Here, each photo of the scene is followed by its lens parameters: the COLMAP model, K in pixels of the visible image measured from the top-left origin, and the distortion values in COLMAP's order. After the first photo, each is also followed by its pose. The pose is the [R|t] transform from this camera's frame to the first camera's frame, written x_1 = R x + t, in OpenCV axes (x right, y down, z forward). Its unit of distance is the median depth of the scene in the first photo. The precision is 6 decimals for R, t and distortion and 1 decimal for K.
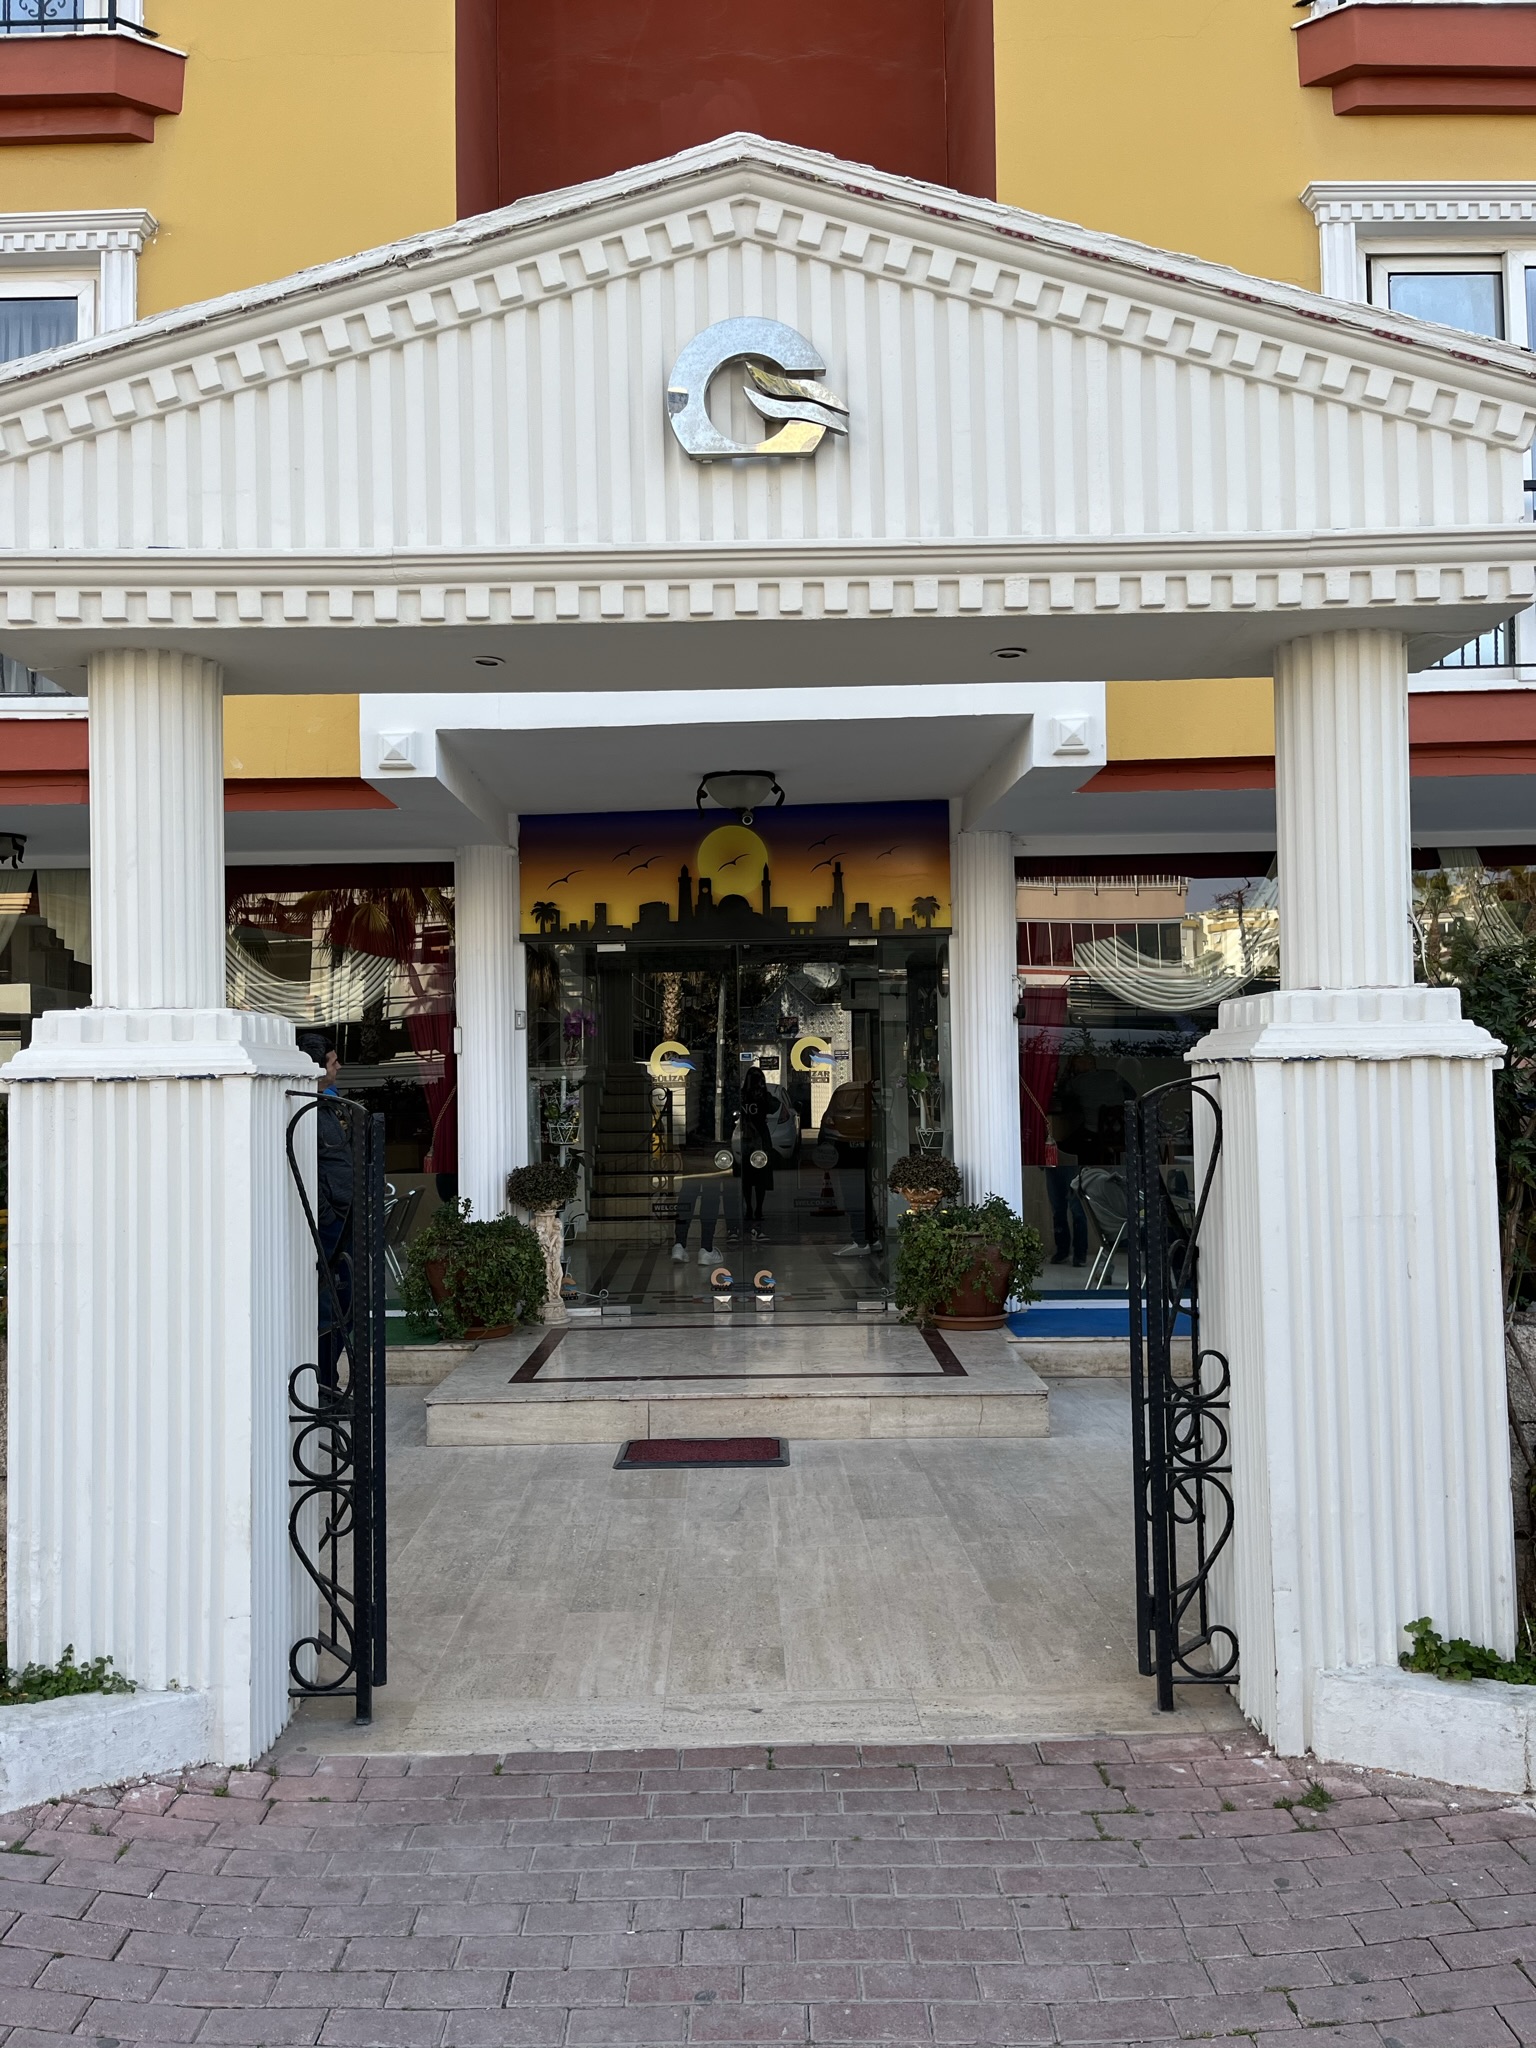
lens RADIAL K [[1546.5, 0, 769.6], [0, 1546.5, 1014.1], [0, 0, 1]] dist [-0.057871, -0.004258]
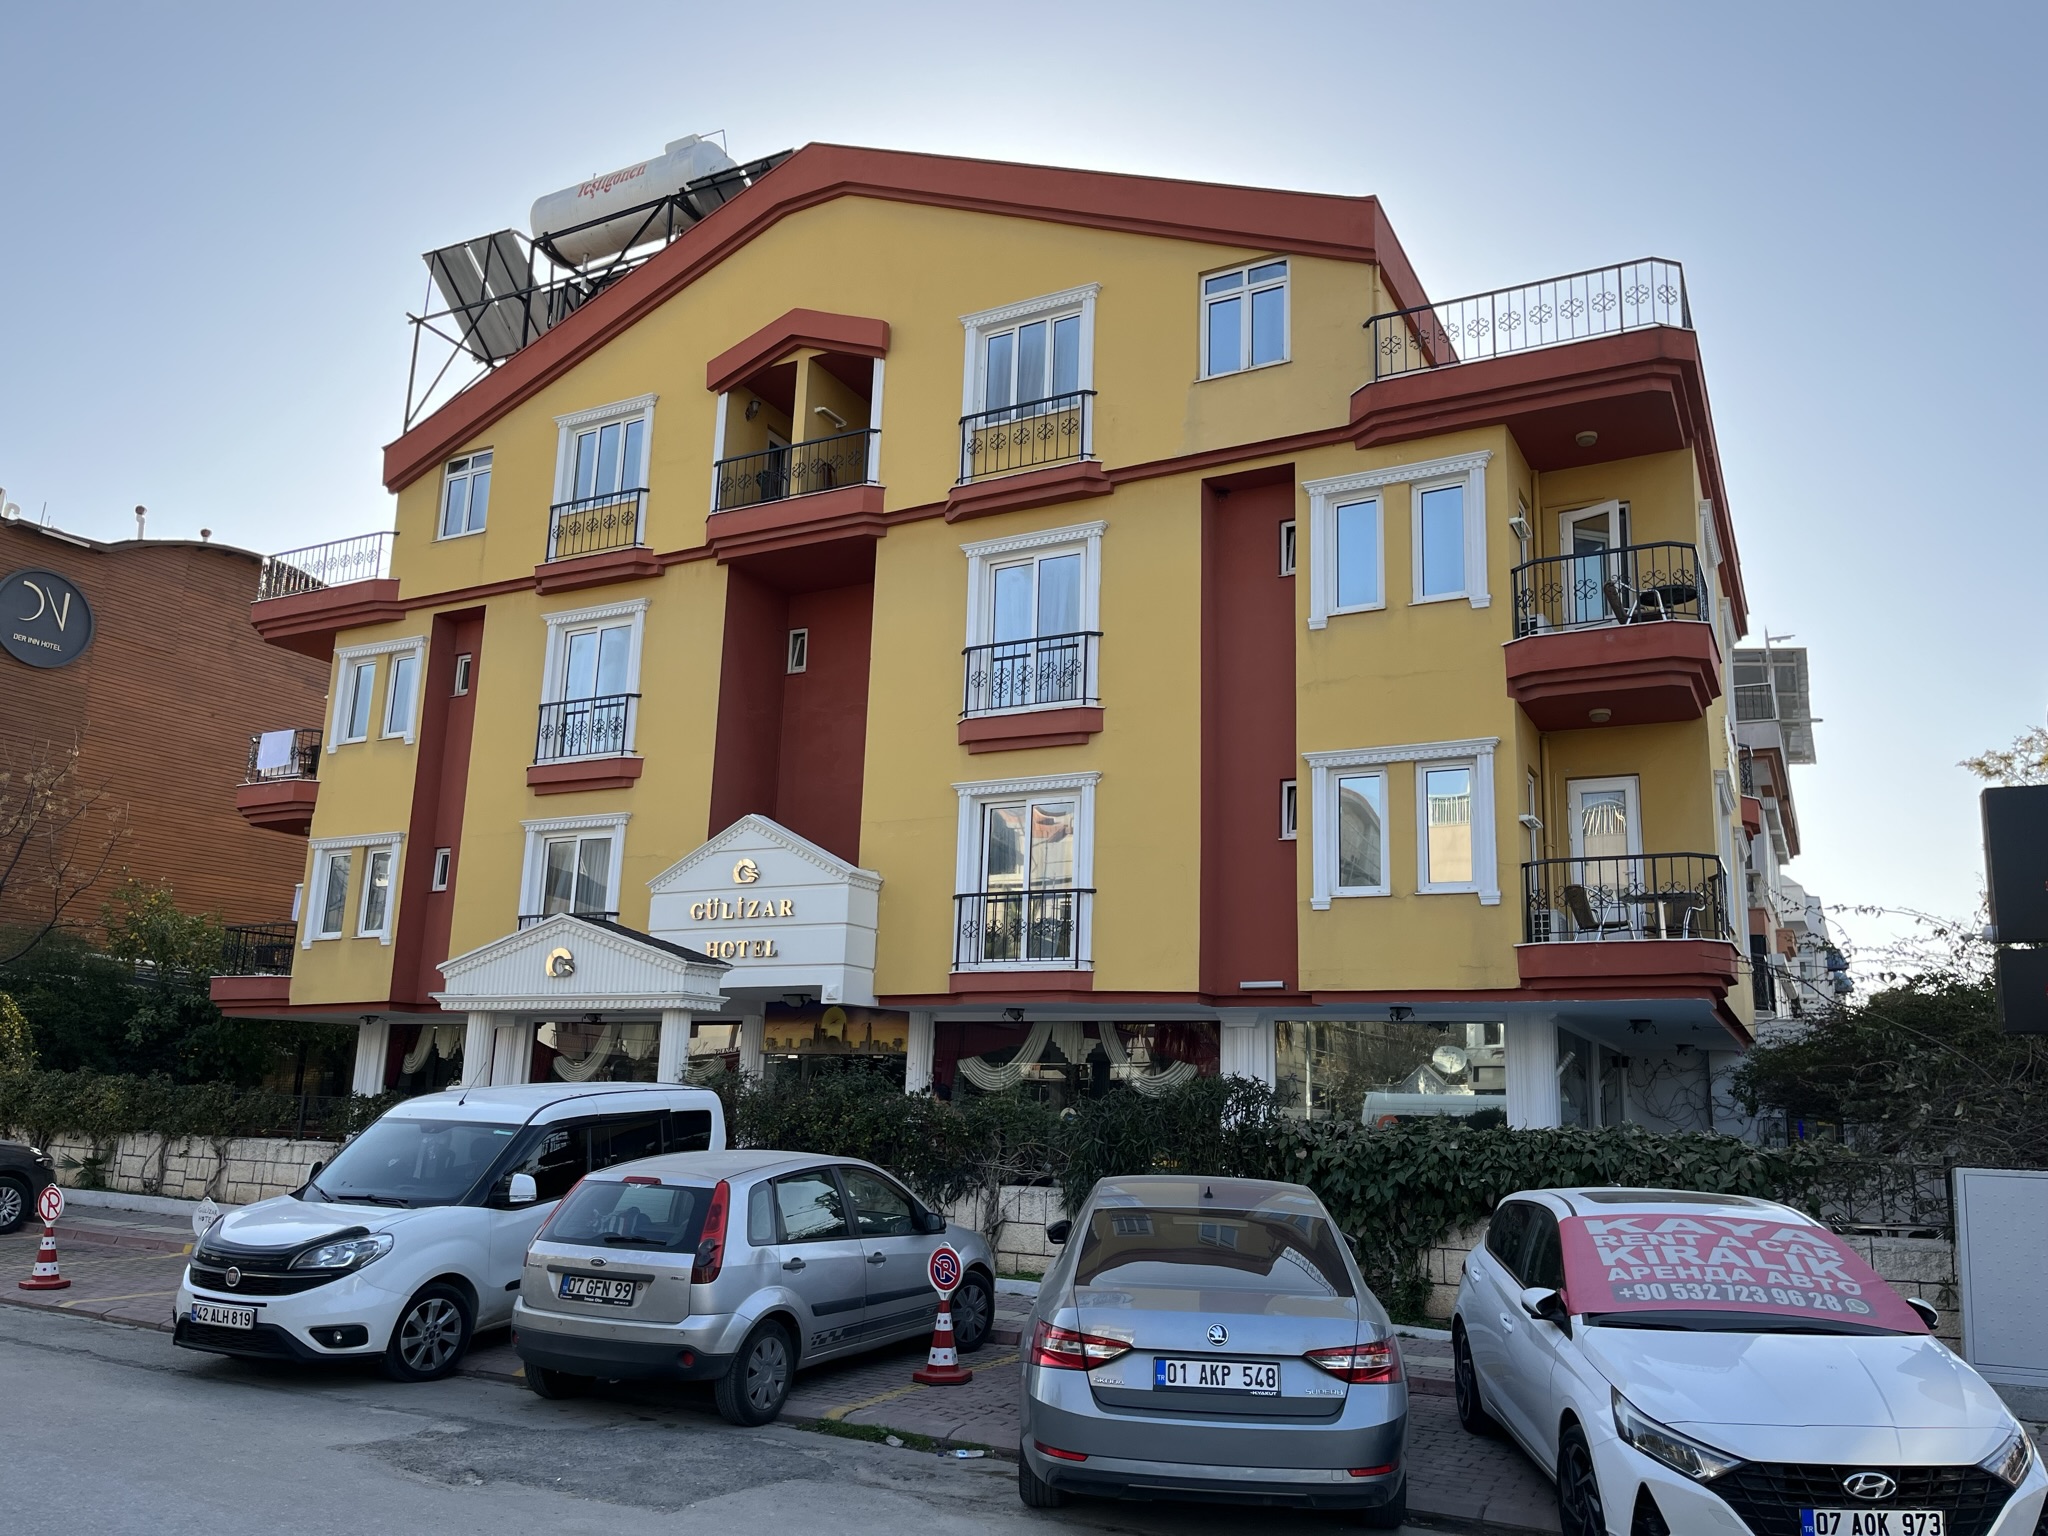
lens RADIAL K [[1546.5, 0, 1022.5], [0, 1546.5, 773.7], [0, 0, 1]] dist [-0.057871, -0.004258]
pose [[0.888525, -0.055184, -0.455498, 1.439867], [-0.035976, 0.981305, -0.189065, -0.031827], [0.457416, 0.184376, 0.869929, -1.150871]]
